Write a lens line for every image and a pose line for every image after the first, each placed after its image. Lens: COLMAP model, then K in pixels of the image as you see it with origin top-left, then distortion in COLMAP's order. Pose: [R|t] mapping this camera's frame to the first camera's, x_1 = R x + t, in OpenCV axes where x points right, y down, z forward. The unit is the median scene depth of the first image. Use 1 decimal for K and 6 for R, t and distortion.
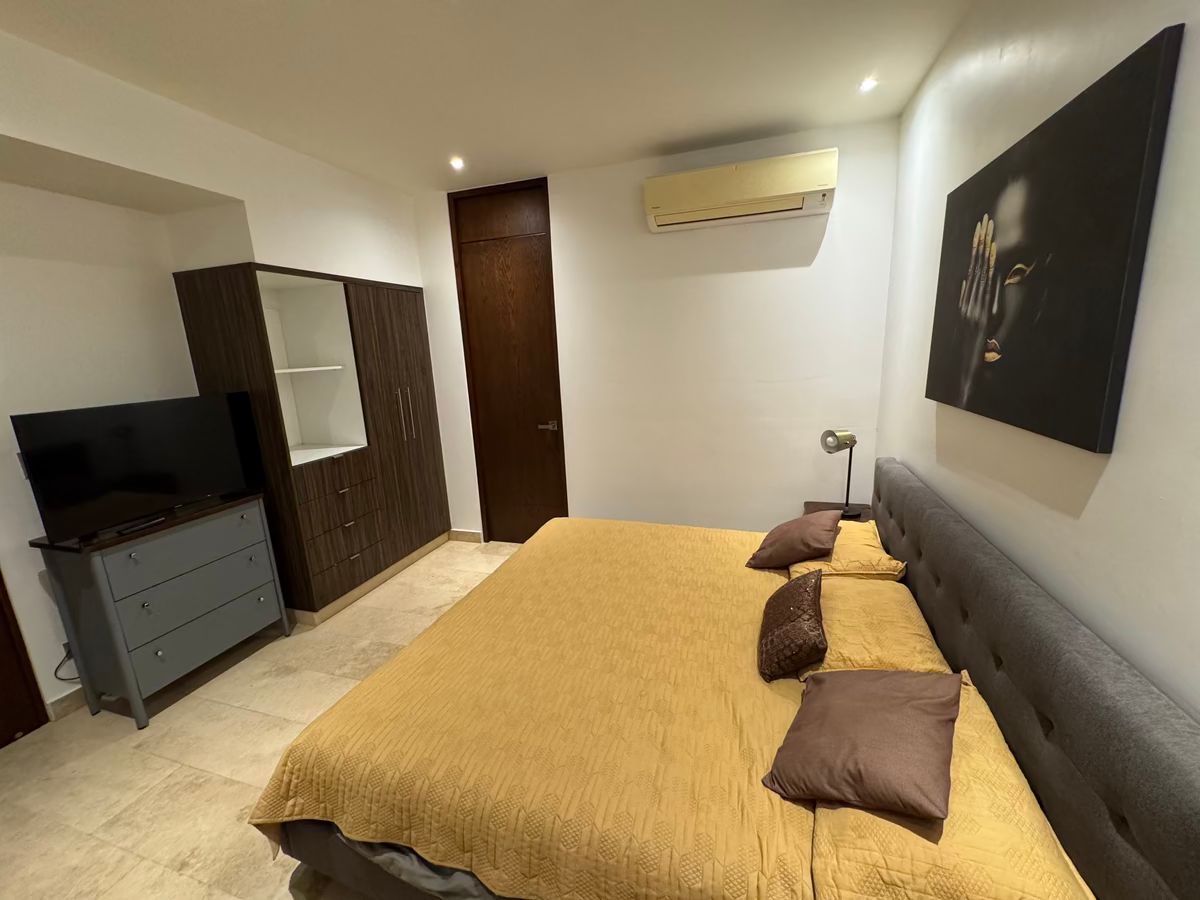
lens RADIAL K [[481.9, 0, 598.2], [0, 481.9, 450.7], [0, 0, 1]] dist [-0.003309, 0.000828]
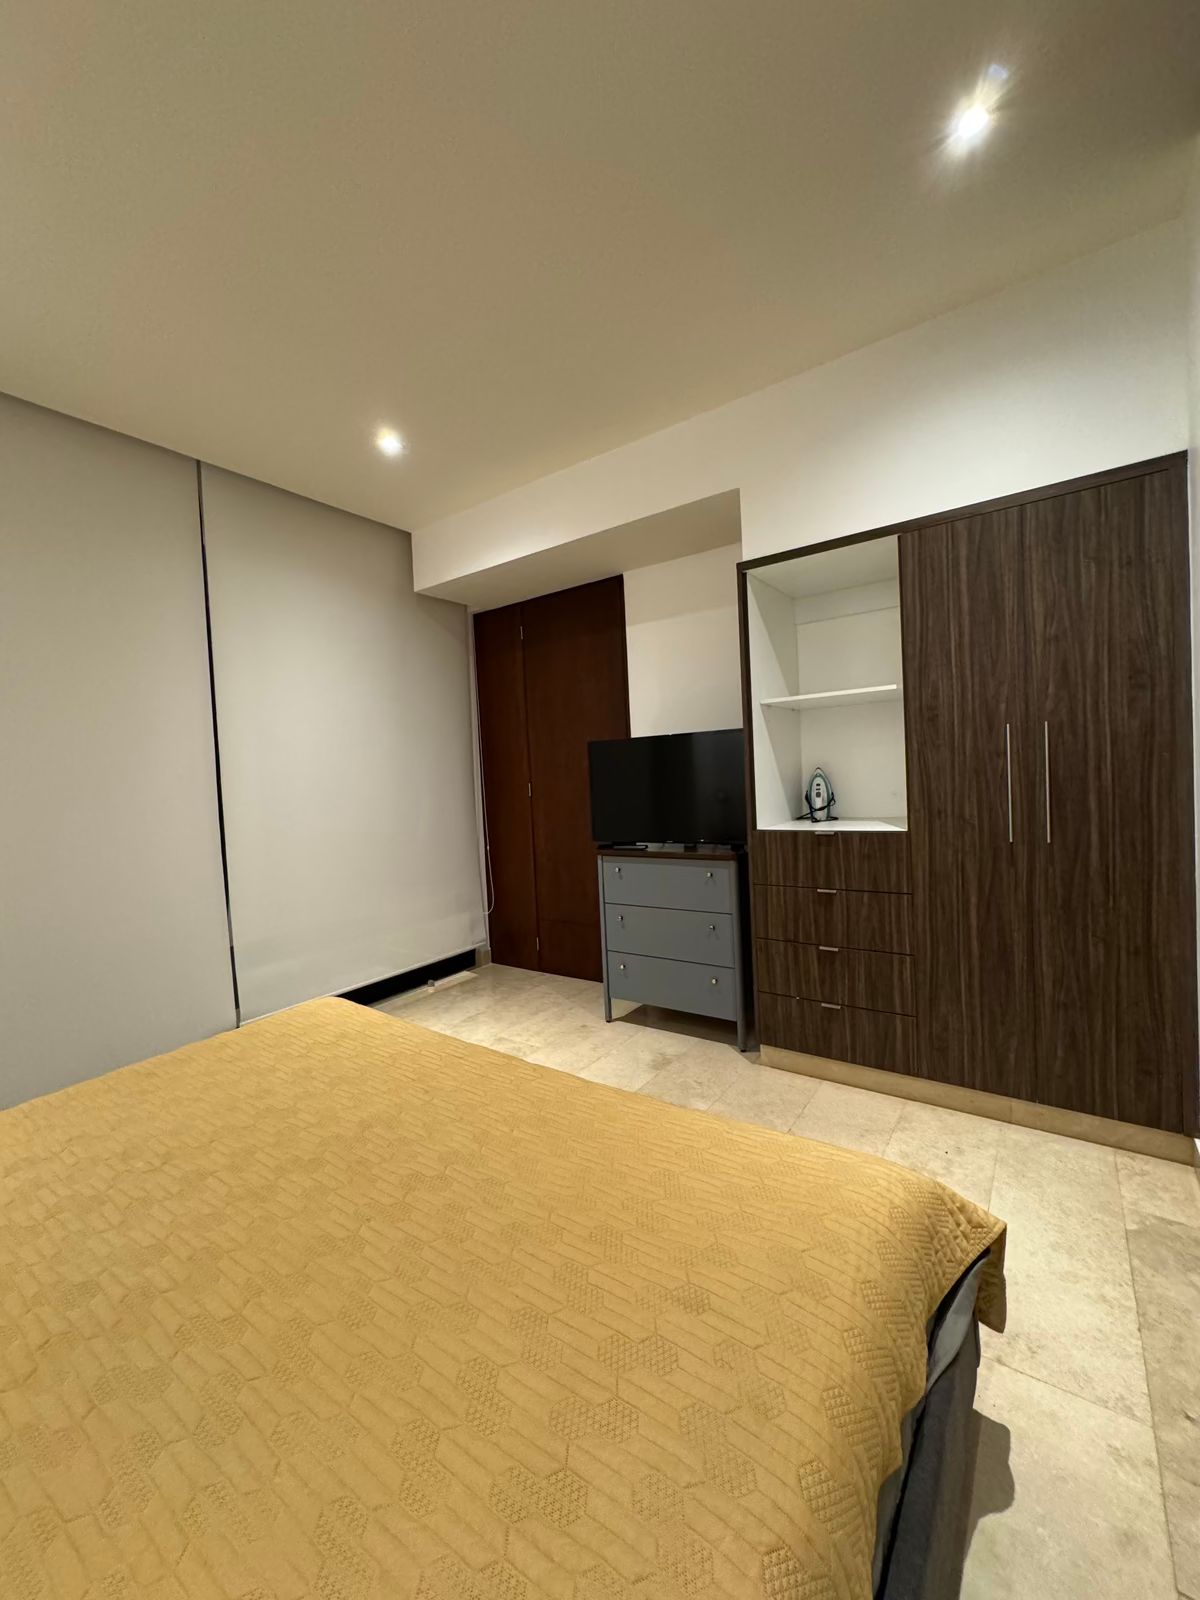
lens RADIAL K [[642.5, 0, 598.4], [0, 642.5, 797.2], [0, 0, 1]] dist [-0.003309, 0.000828]
pose [[-0.304826, 0.090567, -0.948092, 0.339841], [-0.139704, 0.980449, 0.138575, -0.112356], [0.942106, 0.174693, -0.286214, 1.014201]]
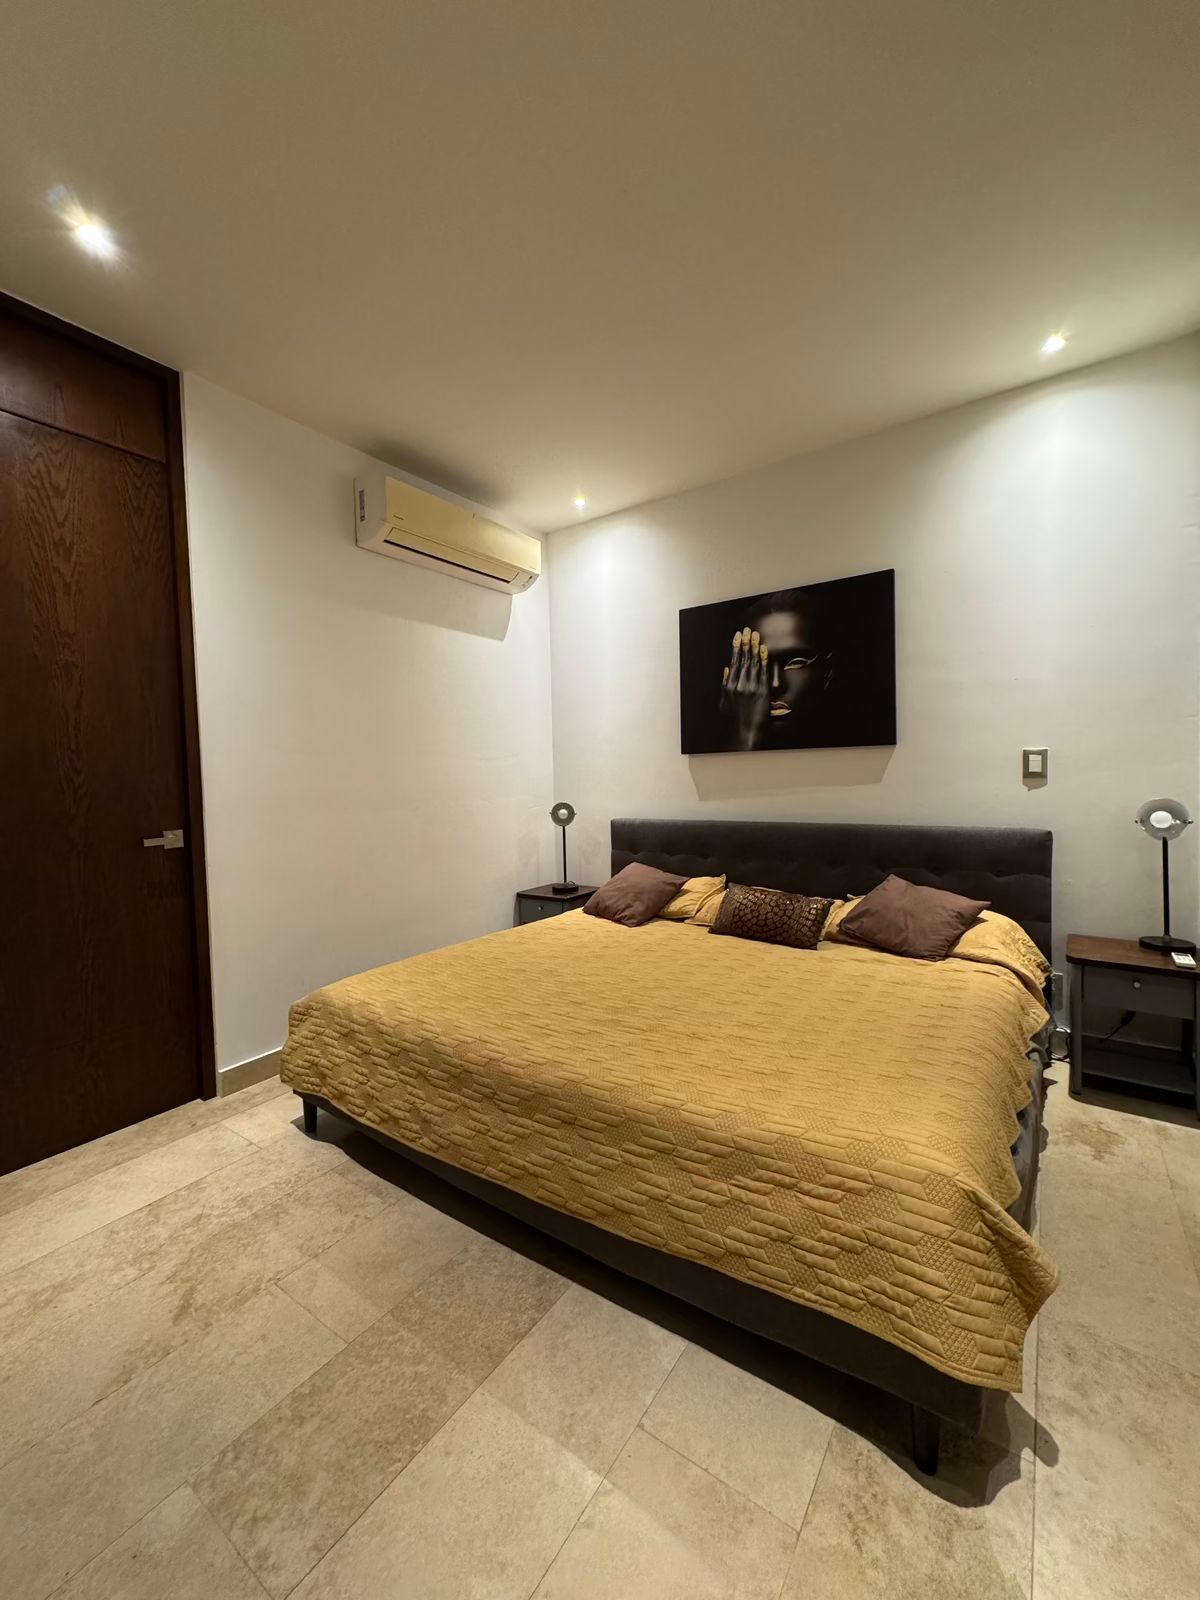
lens RADIAL K [[642.5, 0, 598.4], [0, 642.5, 797.2], [0, 0, 1]] dist [-0.003309, 0.000828]
pose [[0.300099, 0.005059, 0.953895, -0.759836], [0.212882, 0.974411, -0.072141, 0.058386], [-0.929850, 0.224717, 0.291343, 0.532848]]
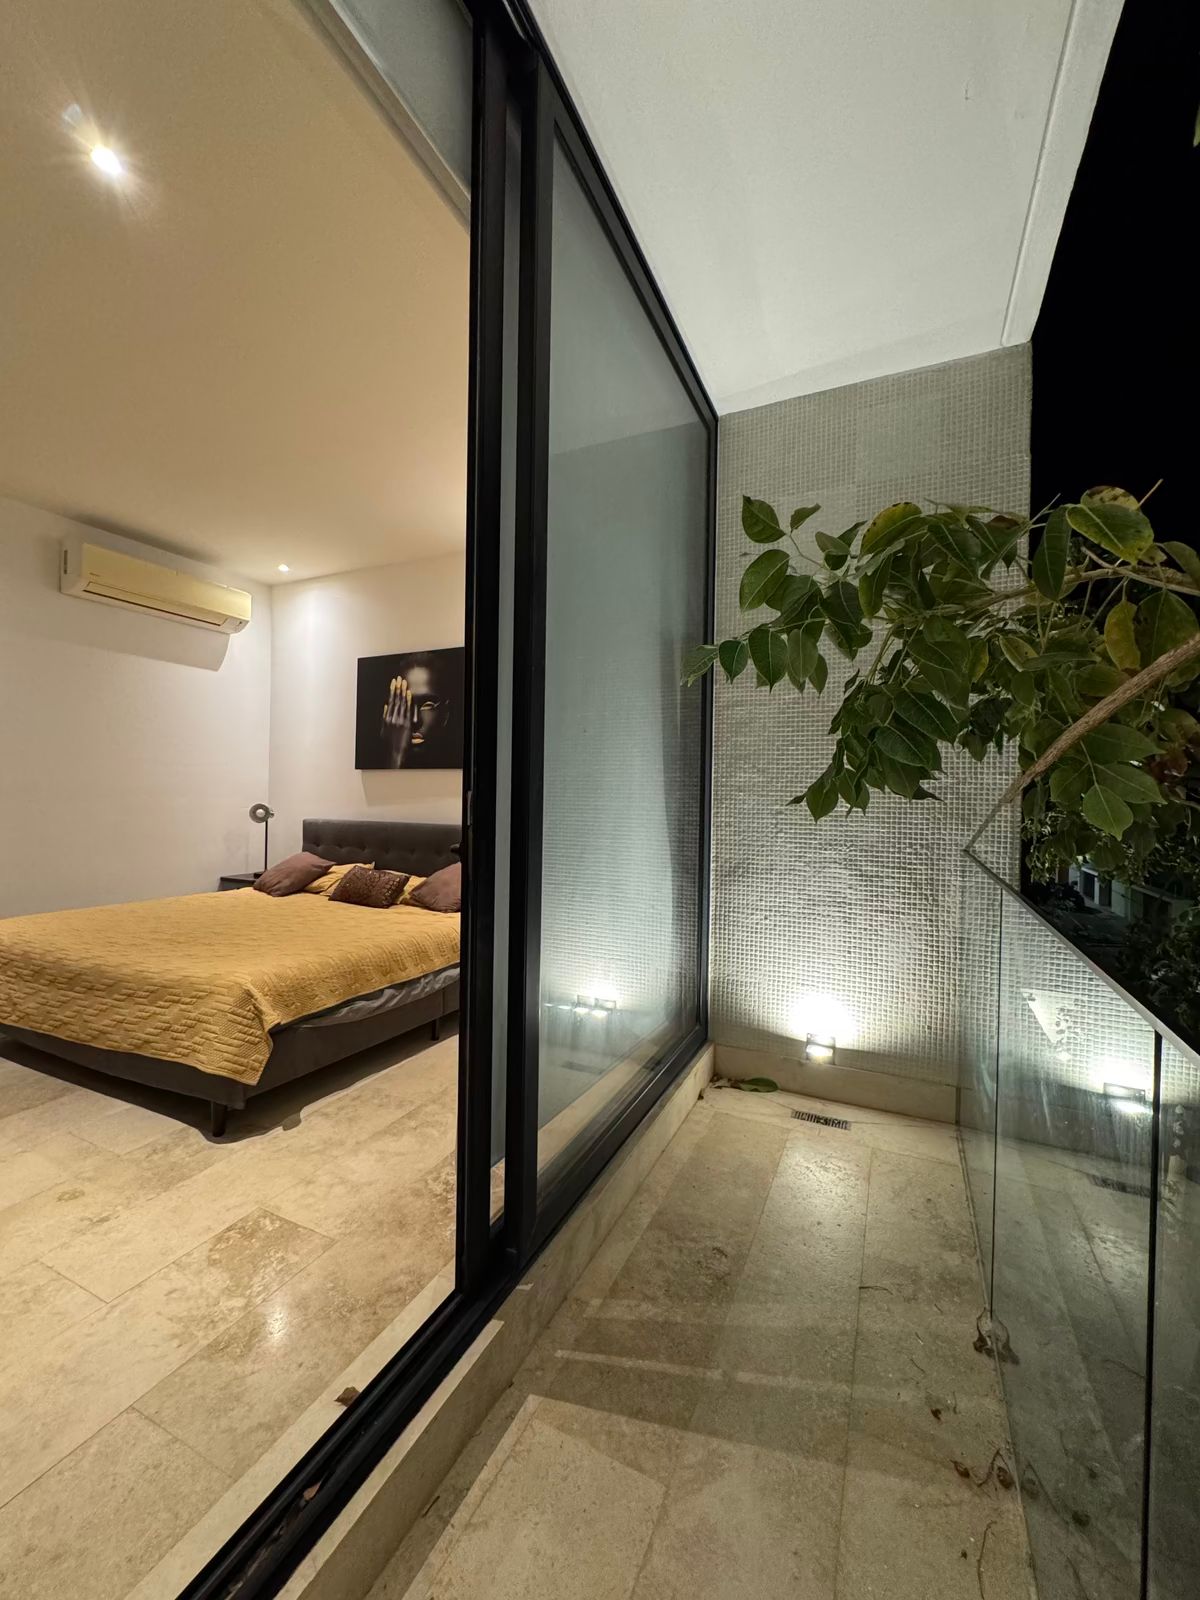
lens RADIAL K [[643.8, 0, 598.4], [0, 643.8, 797.6], [0, 0, 1]] dist [-0.001991, 0.000044]
pose [[0.132113, 0.043765, 0.990268, -1.033771], [0.188559, 0.979673, -0.068453, 0.217247], [-0.973135, 0.195767, 0.121175, -0.053153]]
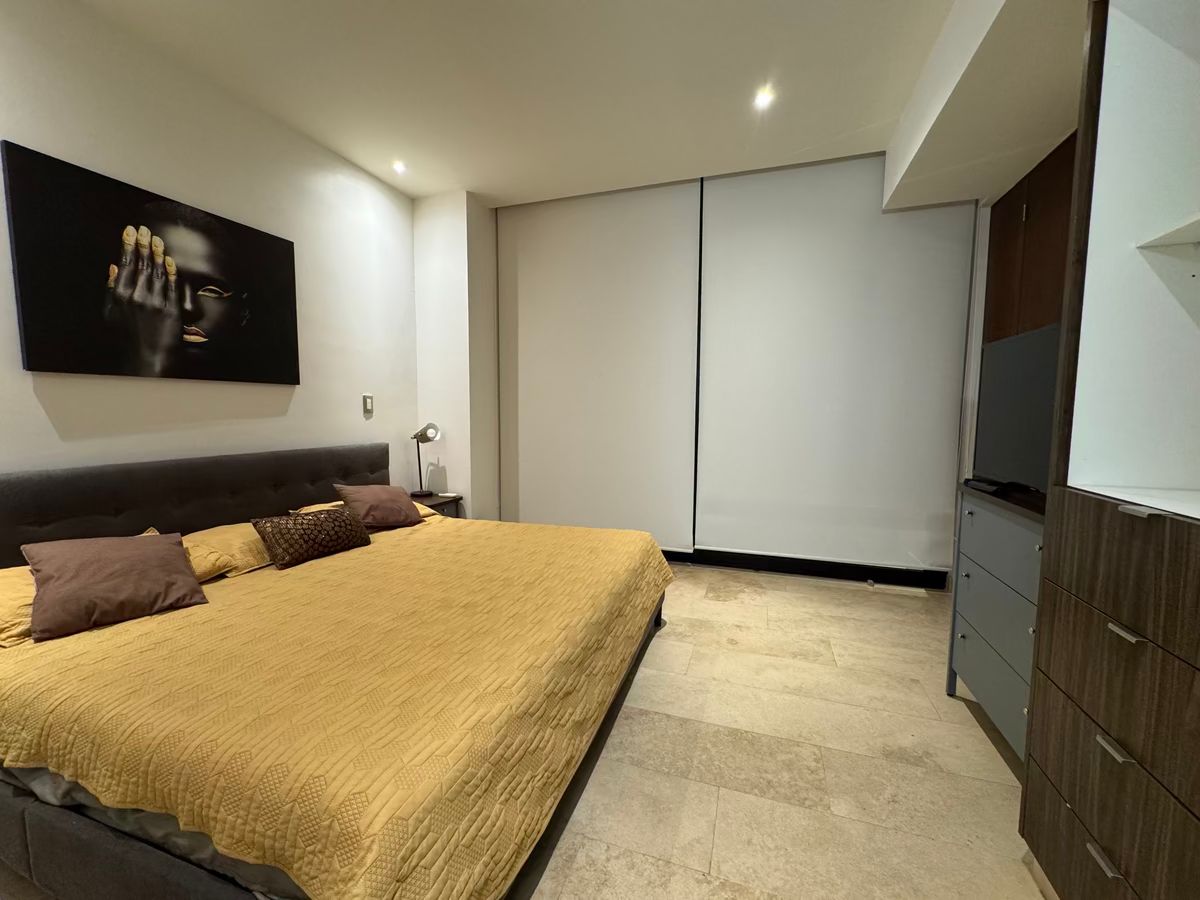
lens RADIAL K [[481.9, 0, 598.2], [0, 481.9, 450.7], [0, 0, 1]] dist [-0.003309, 0.000828]
pose [[-0.998856, 0.041772, 0.023278, -0.245410], [0.046750, 0.955418, 0.291533, -0.127861], [-0.010062, 0.292288, -0.956277, 1.343819]]
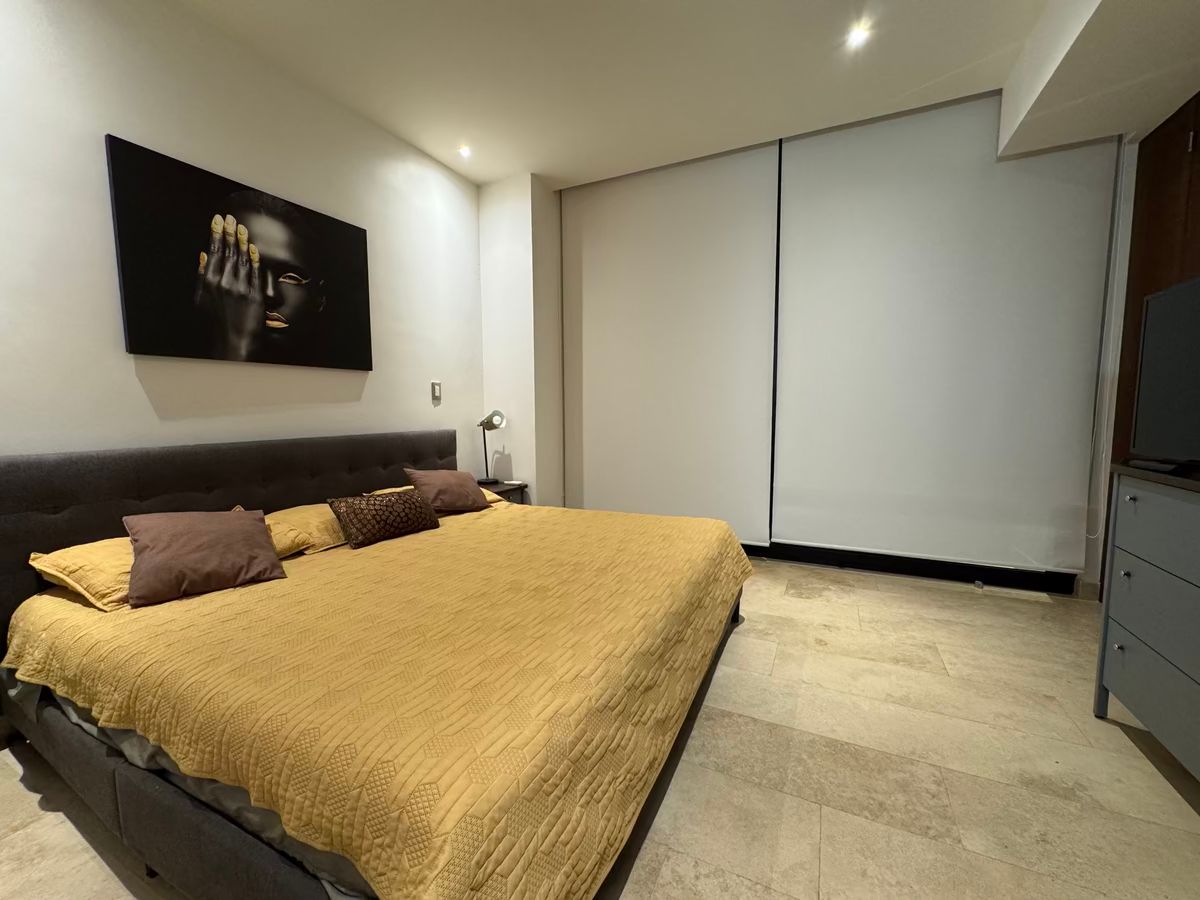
lens RADIAL K [[481.9, 0, 598.2], [0, 481.9, 450.7], [0, 0, 1]] dist [-0.003309, 0.000828]
pose [[-0.988623, 0.042199, 0.144374, -0.219951], [0.082960, 0.953623, 0.289345, -0.090142], [-0.125469, 0.298030, -0.946275, 1.307497]]
